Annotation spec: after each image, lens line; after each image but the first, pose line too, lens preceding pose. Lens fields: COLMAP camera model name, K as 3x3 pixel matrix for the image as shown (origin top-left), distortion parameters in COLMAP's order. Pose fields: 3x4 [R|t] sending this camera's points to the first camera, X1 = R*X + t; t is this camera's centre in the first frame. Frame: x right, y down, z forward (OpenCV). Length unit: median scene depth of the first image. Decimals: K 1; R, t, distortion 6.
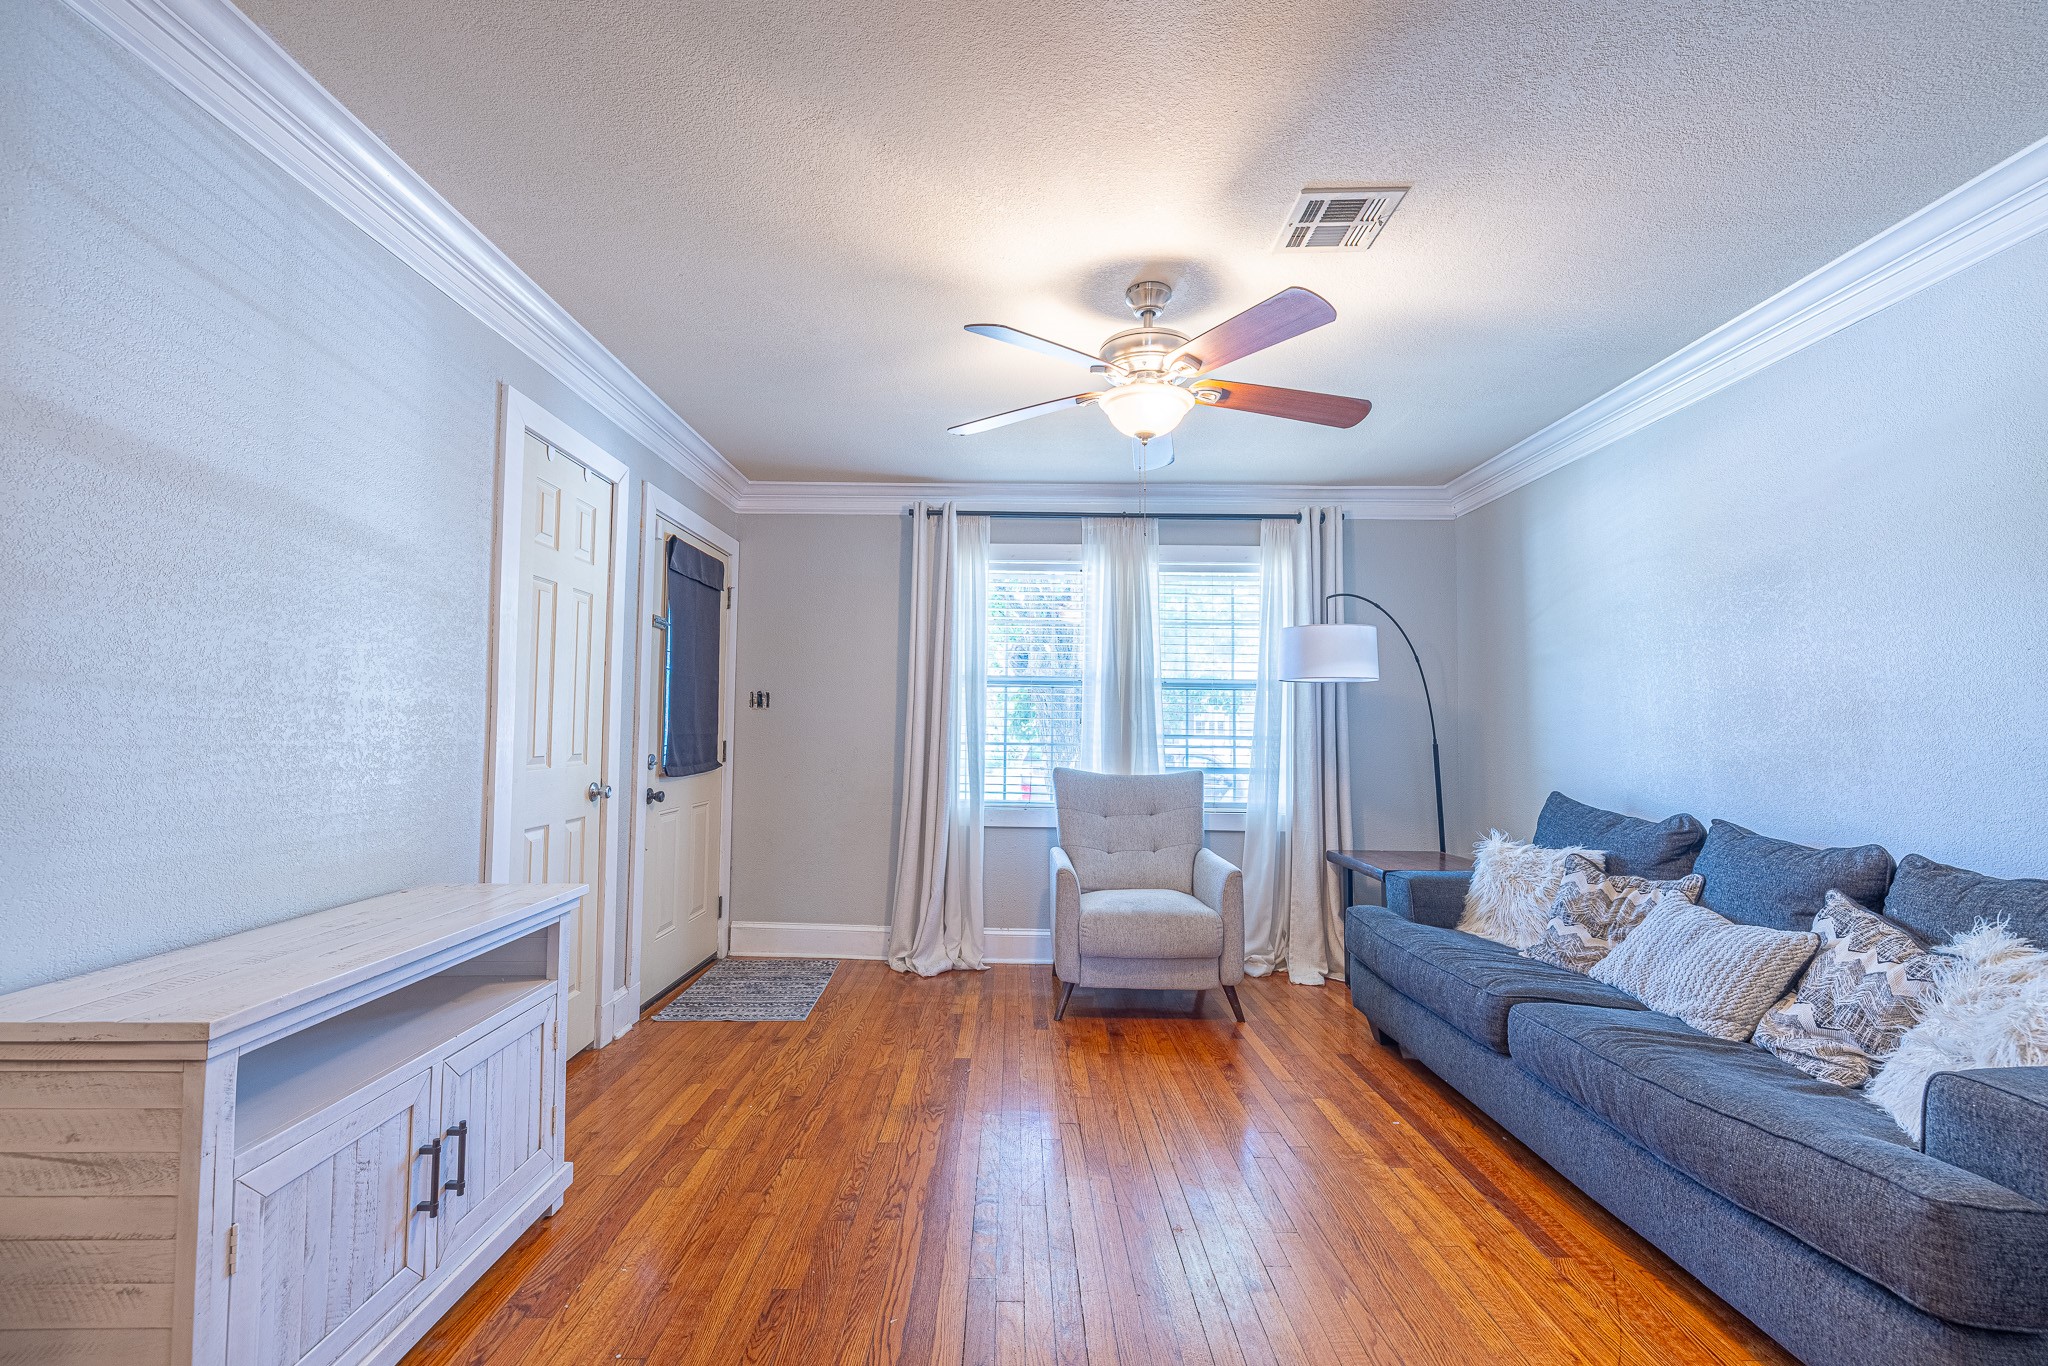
lens RADIAL K [[859.2, 0, 1016.7], [0, 859.2, 688.8], [0, 0, 1]] dist [-0.001626, 0.000687]
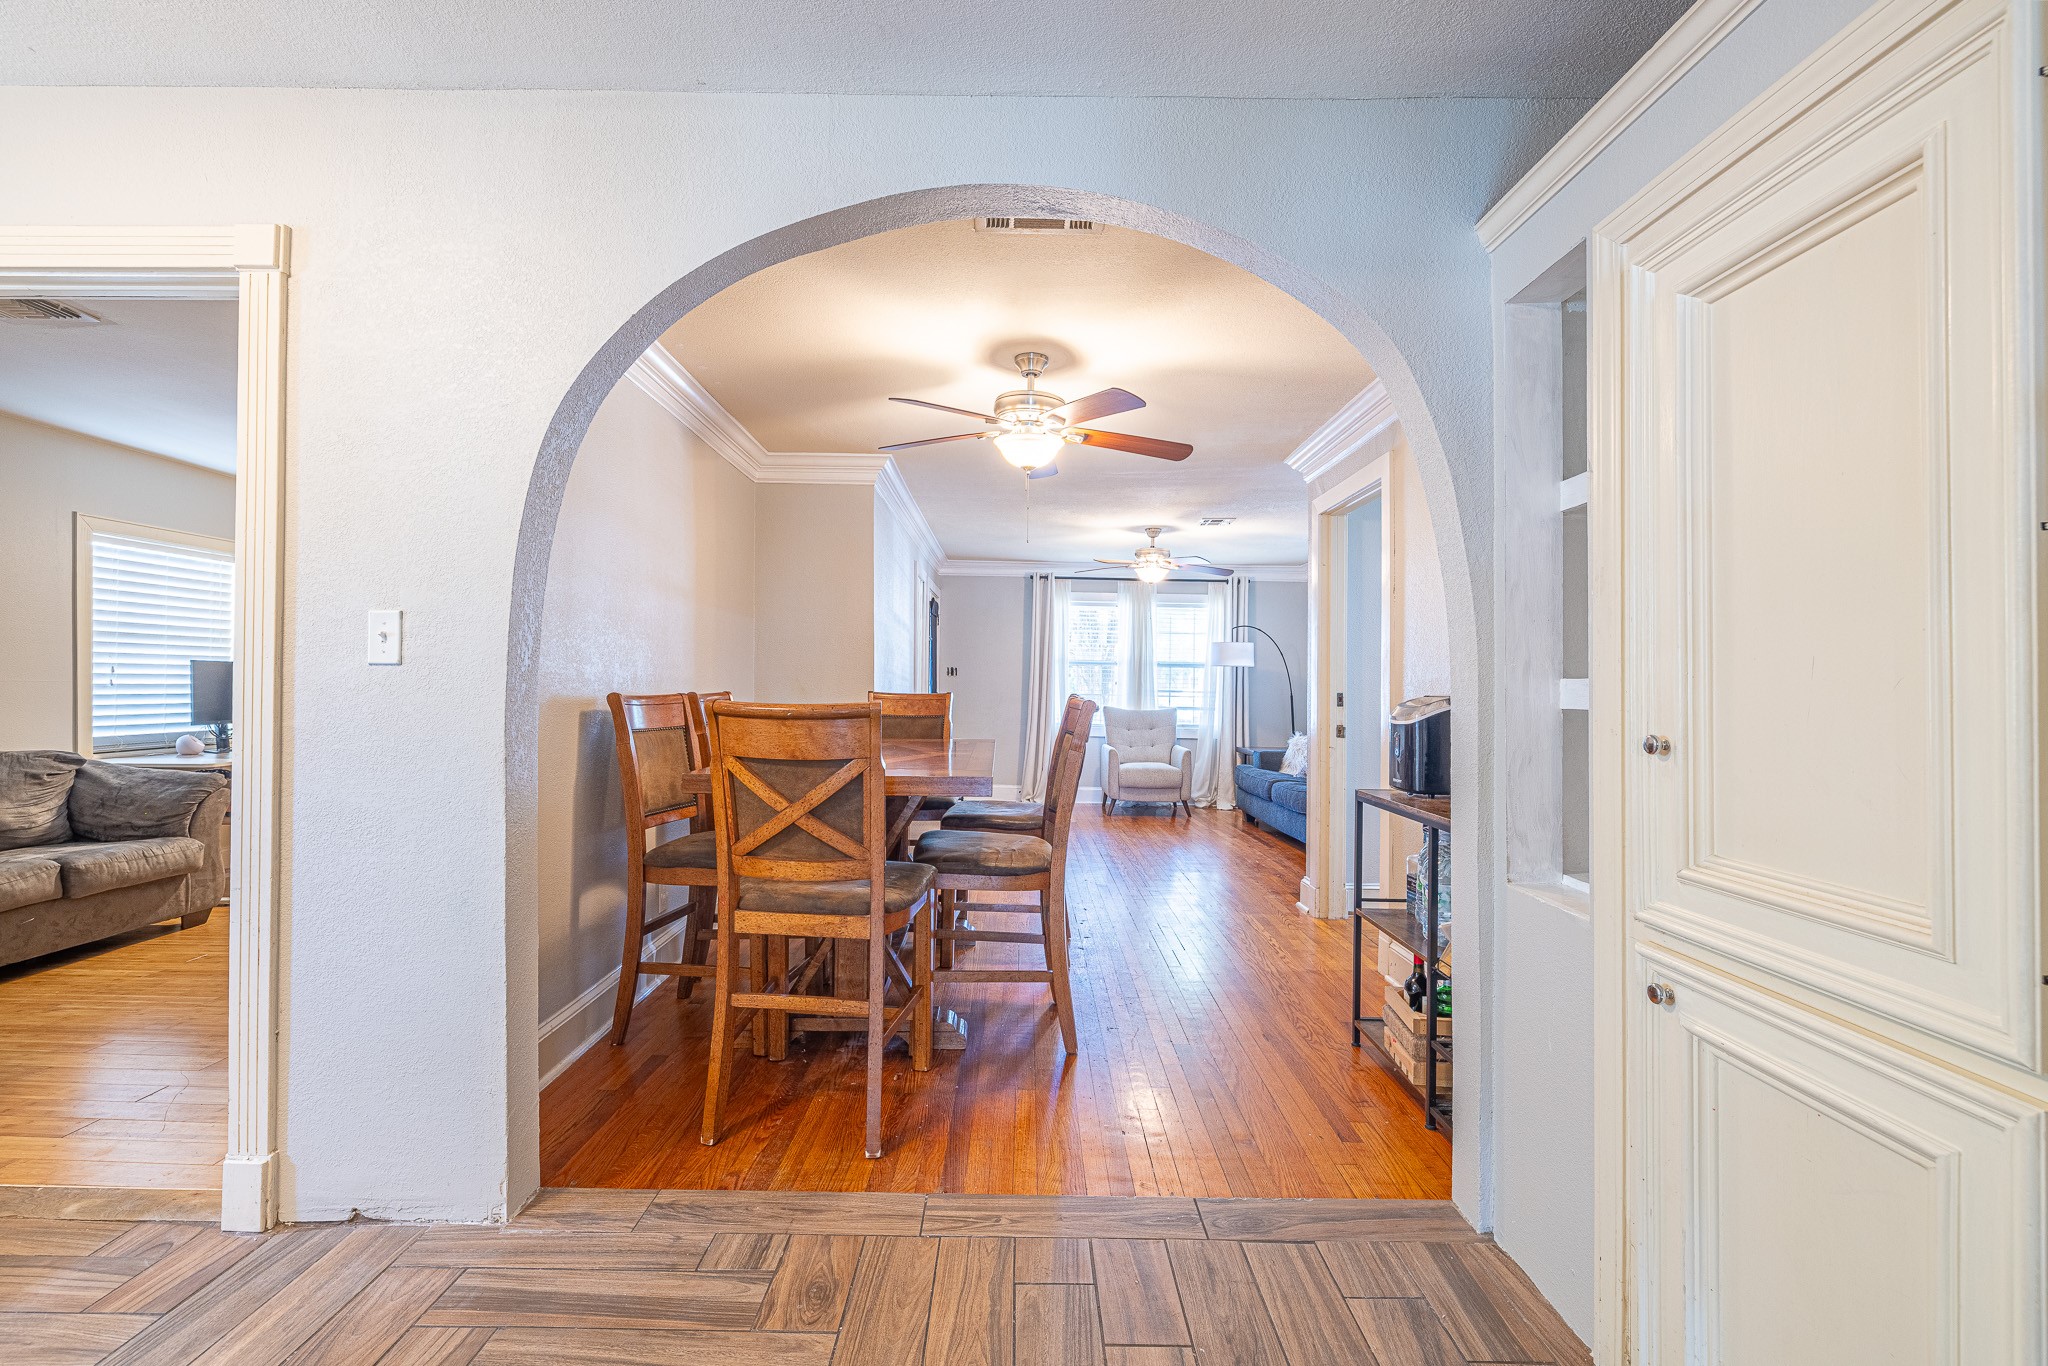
lens RADIAL K [[859.2, 0, 1029.8], [0, 859.2, 686.3], [0, 0, 1]] dist [-0.001626, 0.000687]
pose [[0.999886, 0.003328, 0.014732, -0.183835], [-0.004134, 0.998478, 0.054988, -0.075670], [-0.014527, -0.055043, 0.998378, -1.163885]]
